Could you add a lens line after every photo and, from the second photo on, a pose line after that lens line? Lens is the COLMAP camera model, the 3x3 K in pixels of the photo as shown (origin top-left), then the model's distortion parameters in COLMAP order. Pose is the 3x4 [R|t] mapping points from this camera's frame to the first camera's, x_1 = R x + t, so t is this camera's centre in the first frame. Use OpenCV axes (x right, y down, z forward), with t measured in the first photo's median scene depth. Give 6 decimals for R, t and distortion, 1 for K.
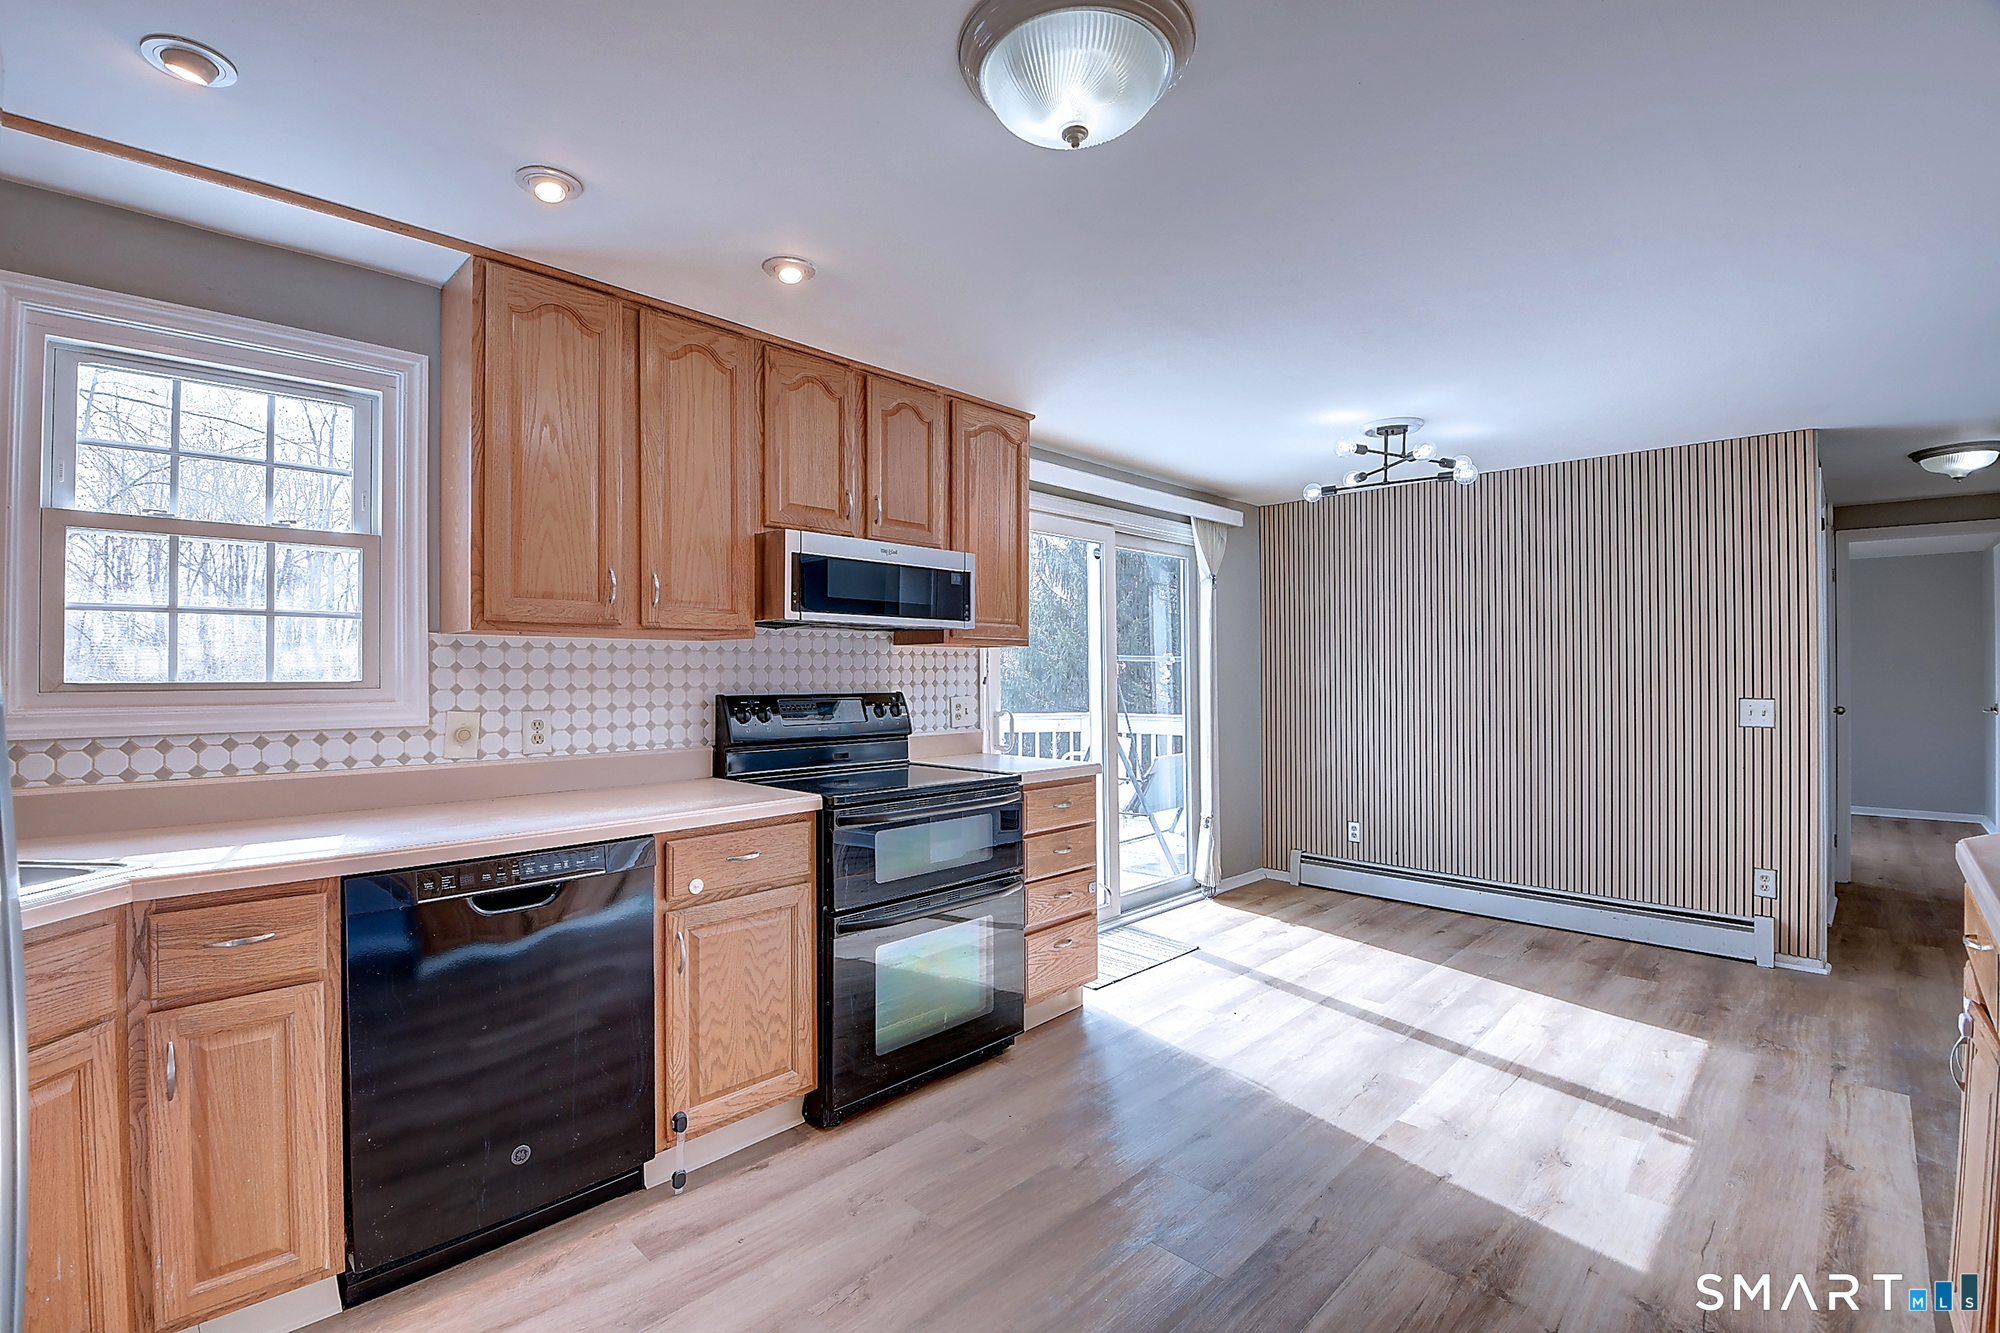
lens RADIAL K [[879.6, 0, 976.4], [0, 879.6, 666.2], [0, 0, 1]] dist [0.010285, -0.023713]
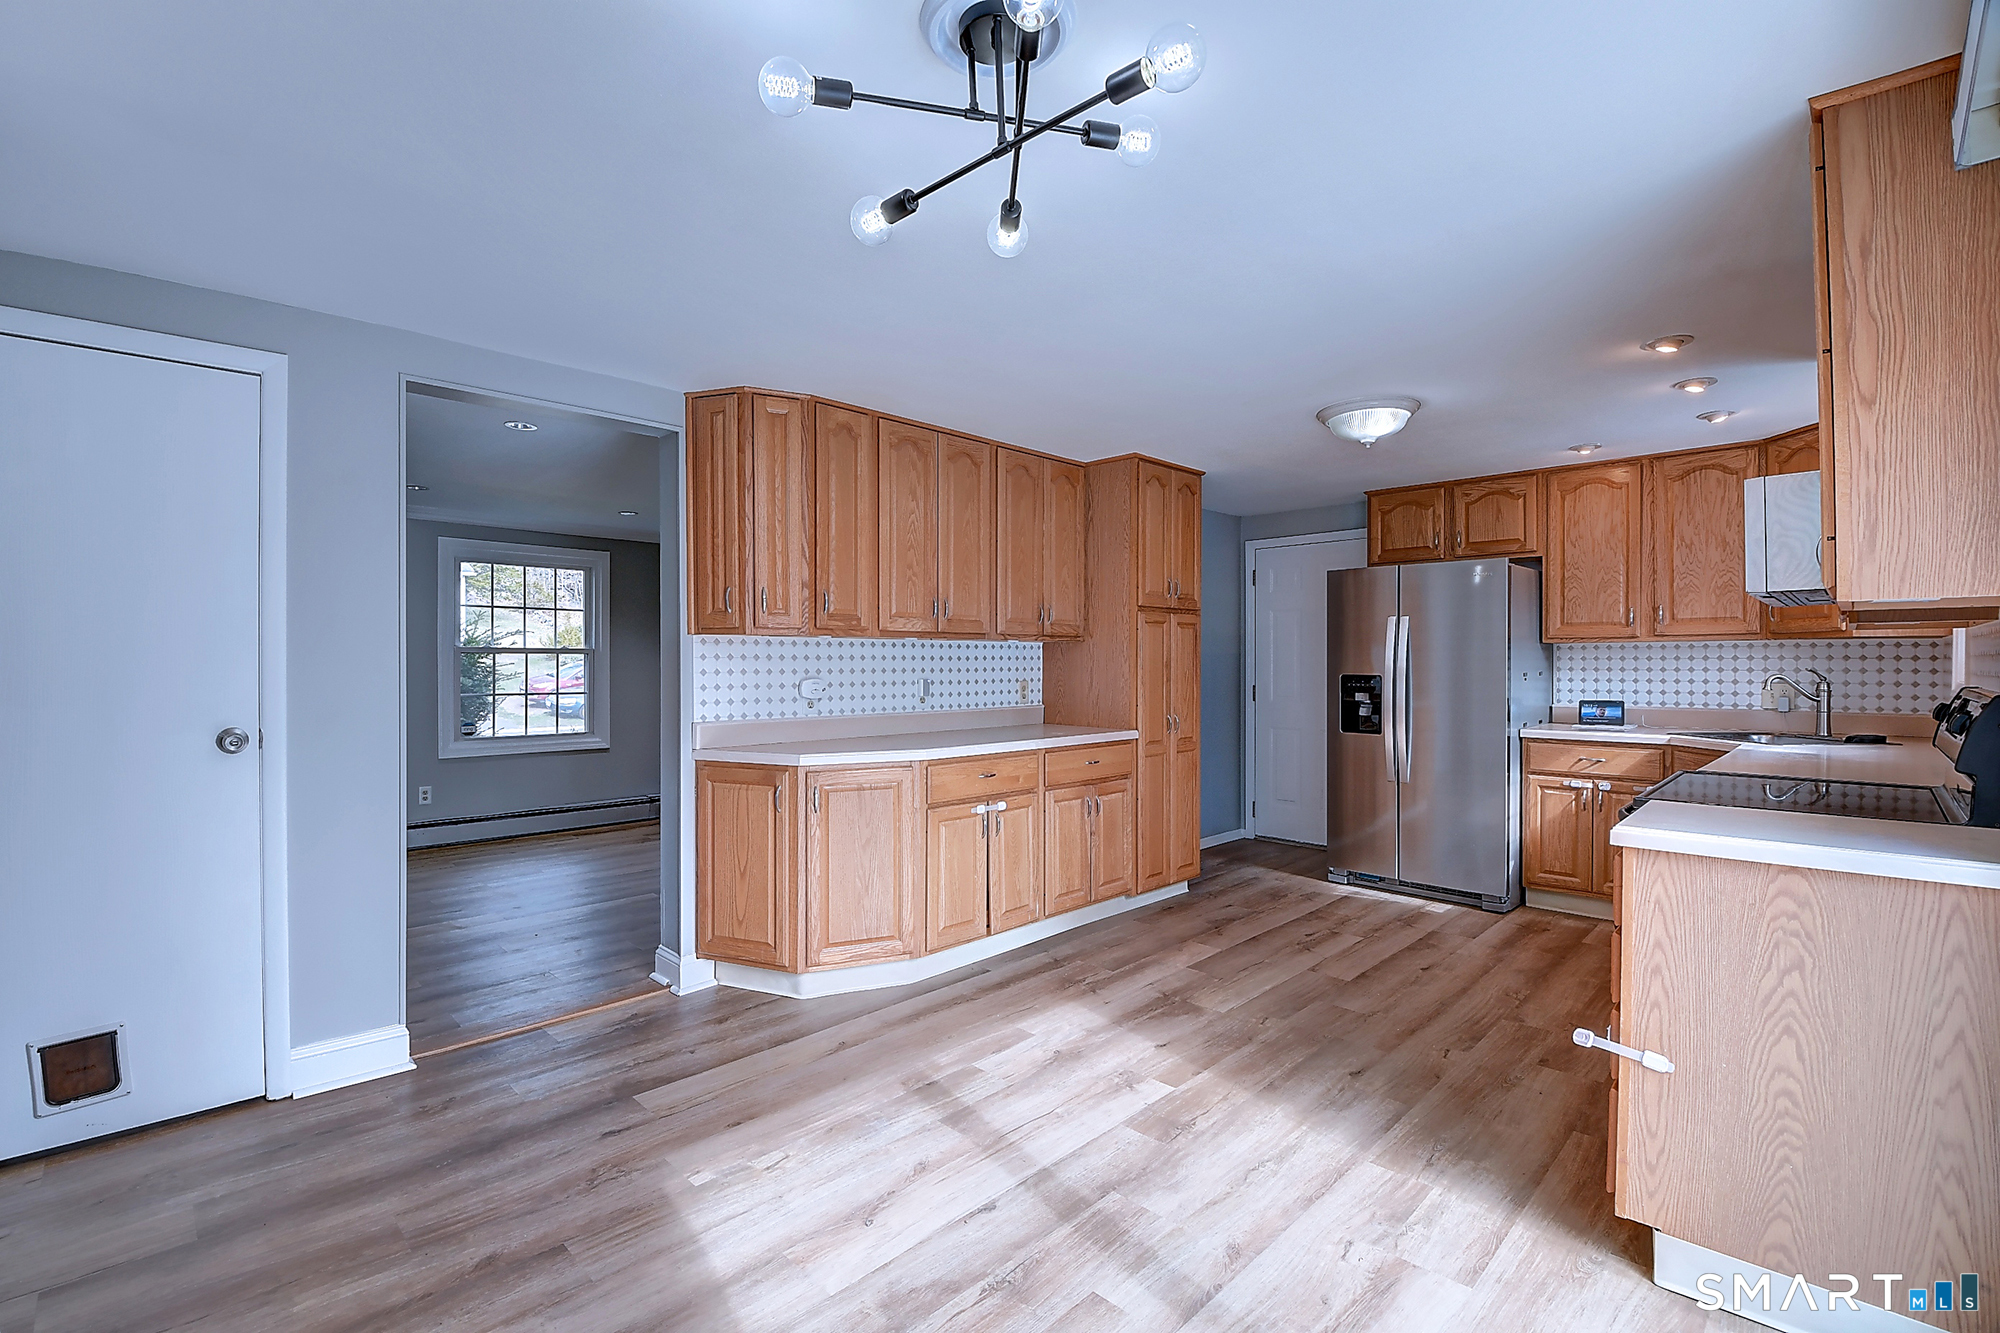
lens RADIAL K [[879.6, 0, 976.4], [0, 879.6, 666.2], [0, 0, 1]] dist [0.010285, -0.023713]
pose [[-0.999993, 0.002993, 0.002288, 0.522822], [0.002980, 0.999980, -0.005665, 0.013156], [-0.002304, -0.005658, -0.999981, 1.507824]]
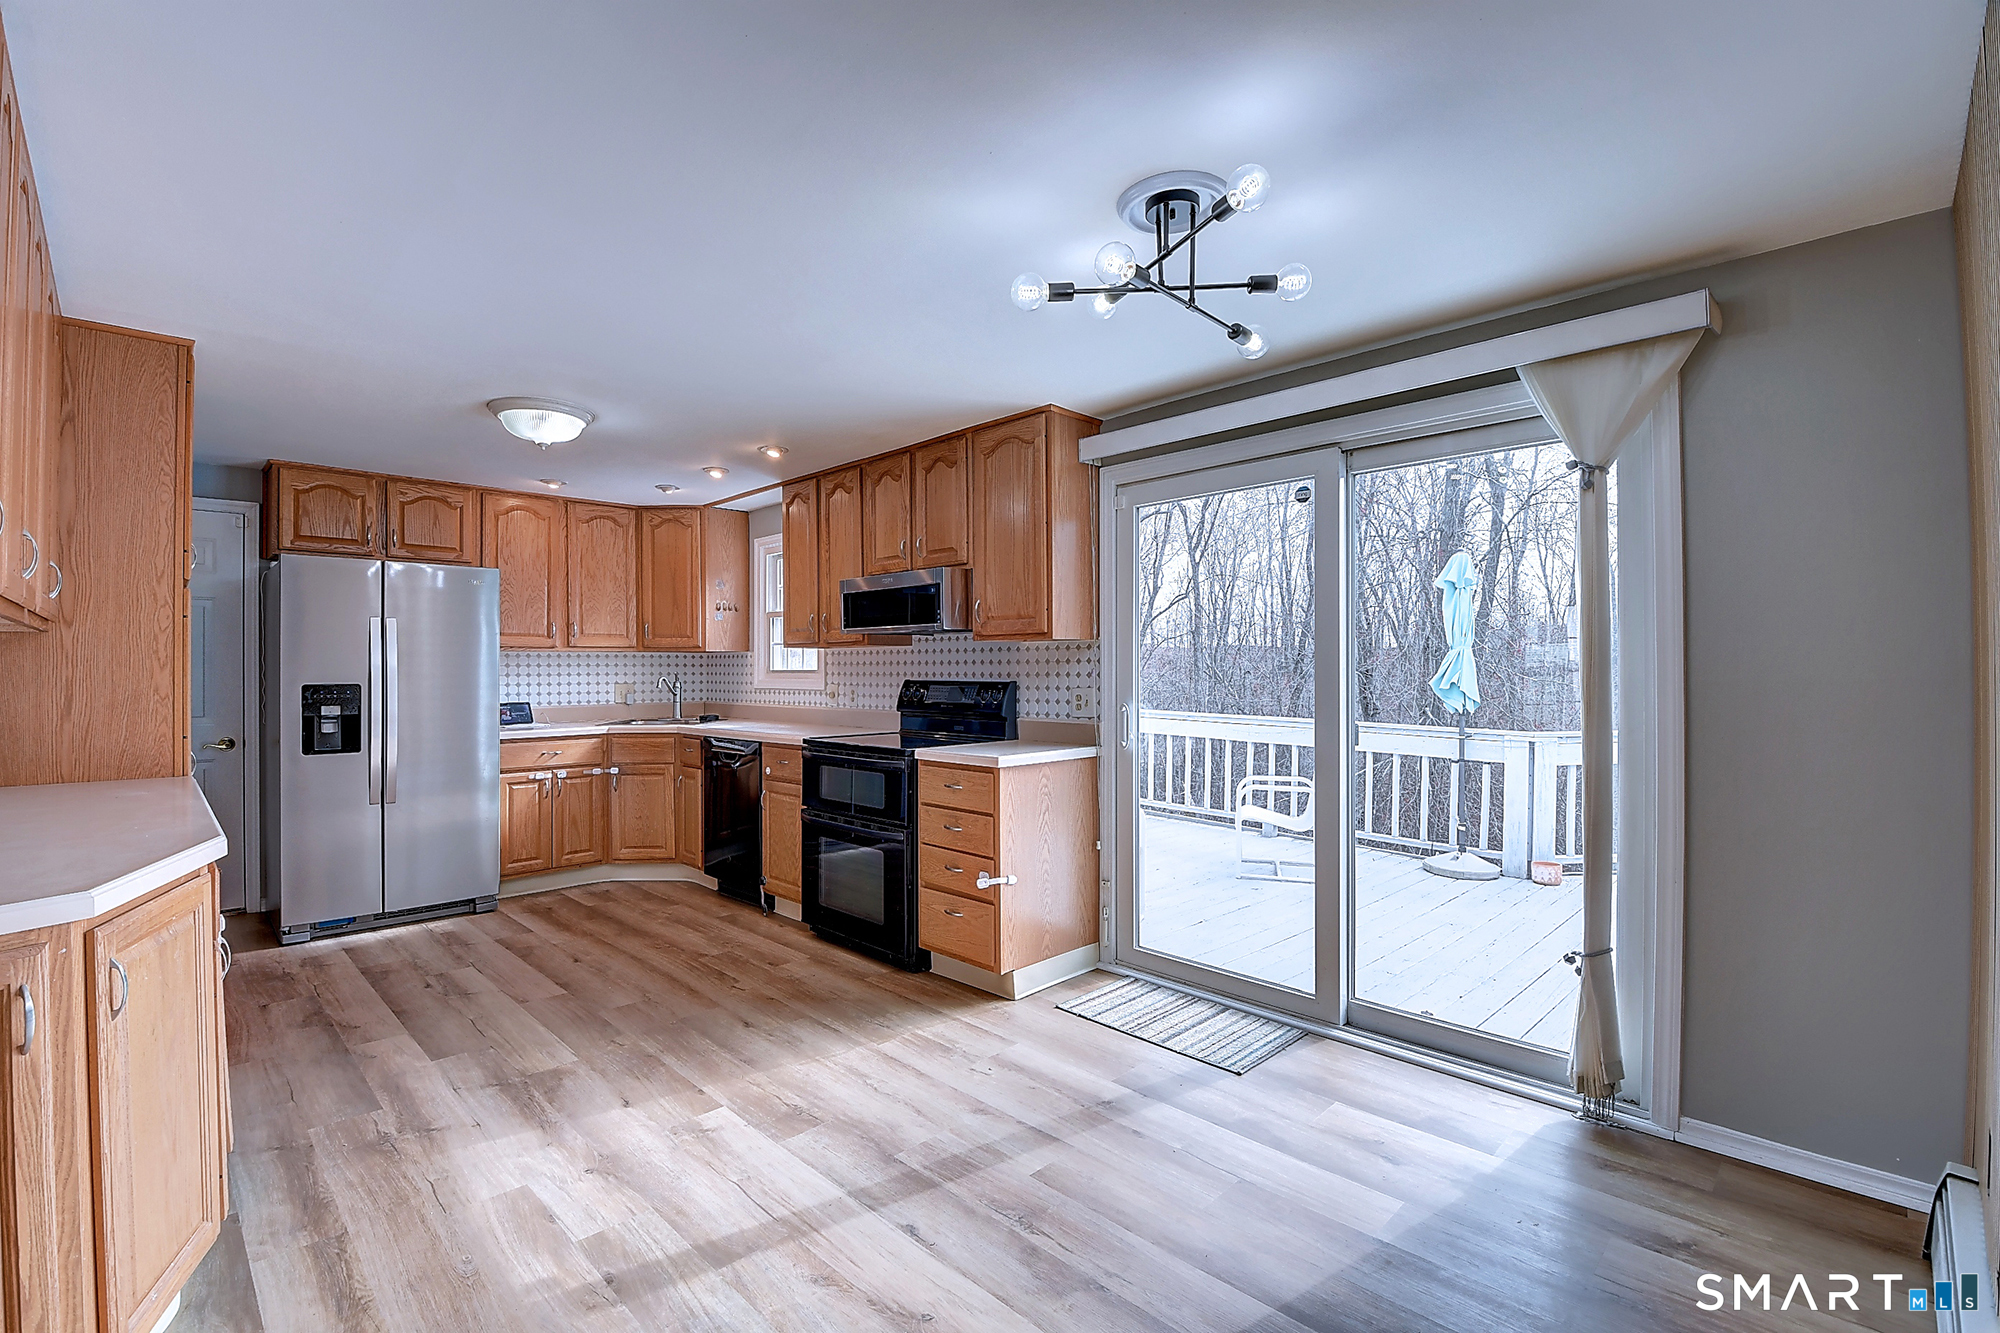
lens RADIAL K [[879.6, 0, 976.4], [0, 879.6, 666.2], [0, 0, 1]] dist [0.010285, -0.023713]
pose [[-0.006967, 0.000968, -0.999975, 1.096987], [0.013412, 0.999910, 0.000874, 0.007235], [0.999886, -0.013406, -0.006979, 0.958929]]
